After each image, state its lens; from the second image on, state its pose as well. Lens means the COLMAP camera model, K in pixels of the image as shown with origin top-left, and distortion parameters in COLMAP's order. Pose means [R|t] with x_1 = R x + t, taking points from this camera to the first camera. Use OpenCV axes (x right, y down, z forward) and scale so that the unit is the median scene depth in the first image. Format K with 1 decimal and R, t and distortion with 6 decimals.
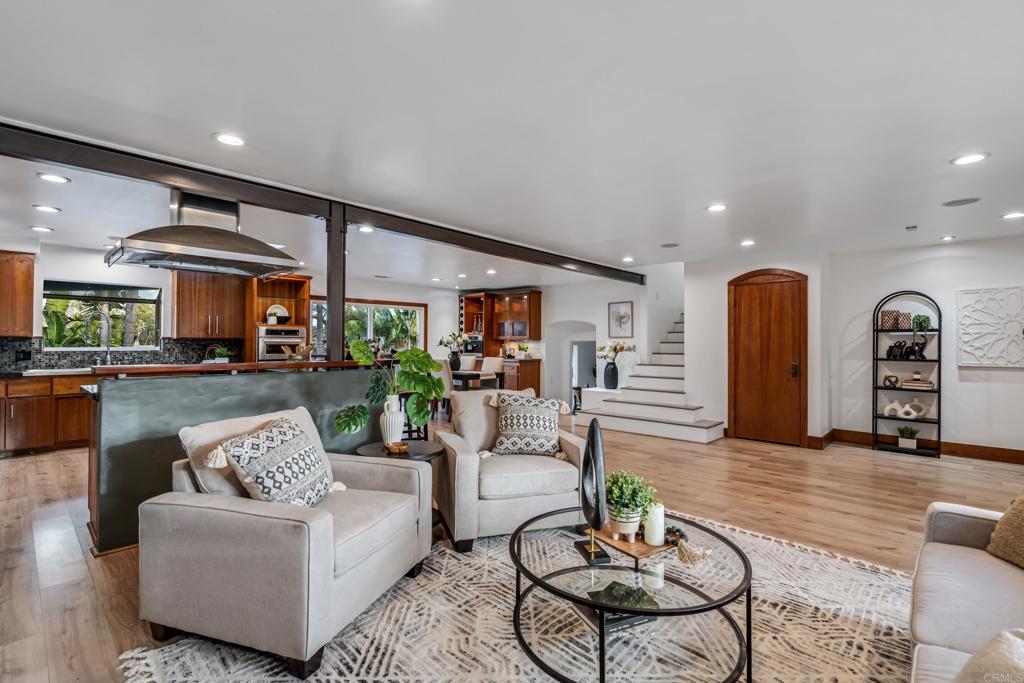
lens RADIAL K [[465.2, 0, 511.4], [0, 465.2, 334.6], [0, 0, 1]] dist [-0.001953, 0.000246]
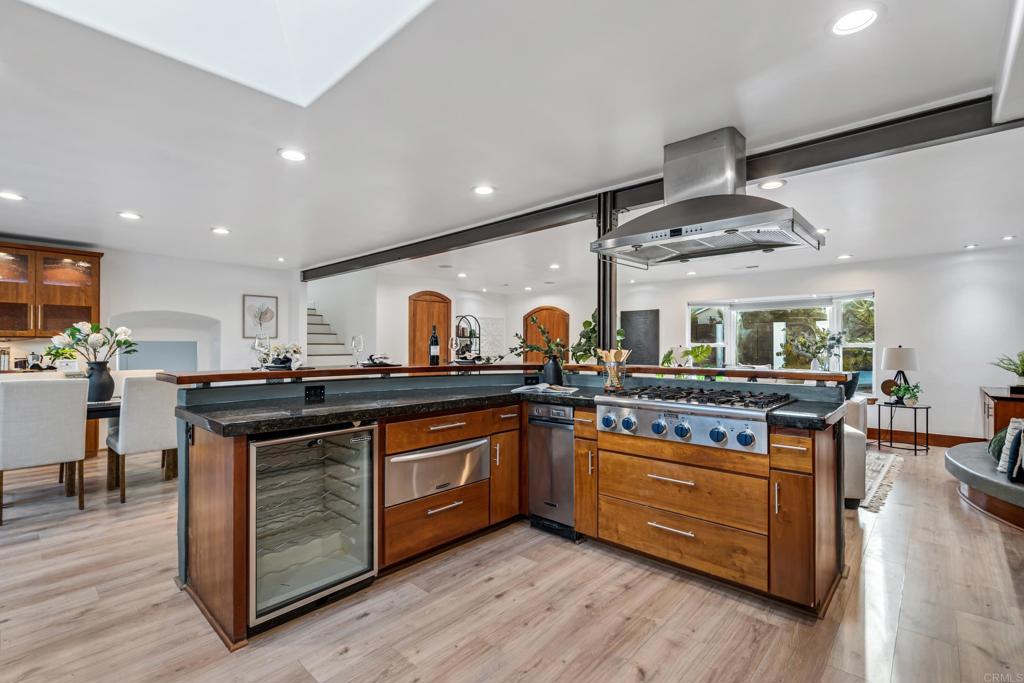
lens RADIAL K [[462.9, 0, 507.3], [0, 462.9, 343.6], [0, 0, 1]] dist [-0.000680, 0.000198]
pose [[0.001948, 0.000087, 0.999998, -0.839704], [-0.021201, 0.999775, -0.000046, 0.010720], [-0.999773, -0.021201, 0.001949, 0.766165]]
